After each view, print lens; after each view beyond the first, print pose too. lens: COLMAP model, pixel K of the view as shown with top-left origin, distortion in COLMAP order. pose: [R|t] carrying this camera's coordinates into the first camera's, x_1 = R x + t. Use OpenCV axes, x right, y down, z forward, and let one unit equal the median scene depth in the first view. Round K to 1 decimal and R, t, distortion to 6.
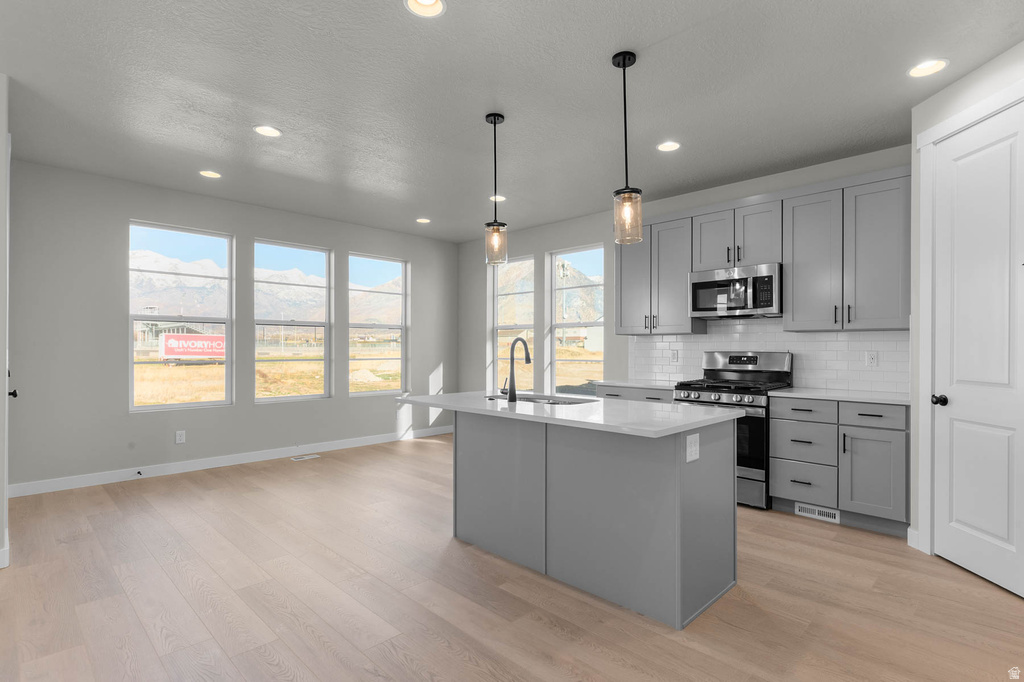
lens RADIAL K [[506.2, 0, 512.0], [0, 506.2, 341.0], [0, 0, 1]] dist [-0.000616, -0.000716]
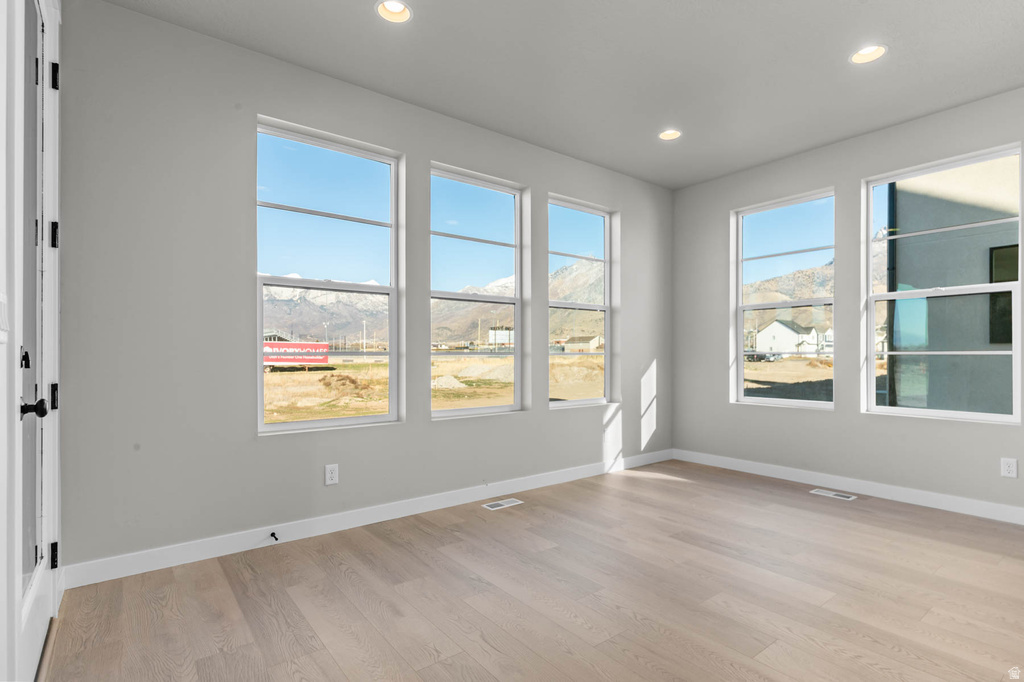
lens RADIAL K [[505.5, 0, 512.0], [0, 505.5, 341.0], [0, 0, 1]] dist [0.003458, 0.000402]
pose [[0.990776, -0.008540, -0.135243, -0.260466], [0.006685, 0.999877, -0.014167, 0.027541], [0.135348, 0.013132, 0.990711, 0.306952]]
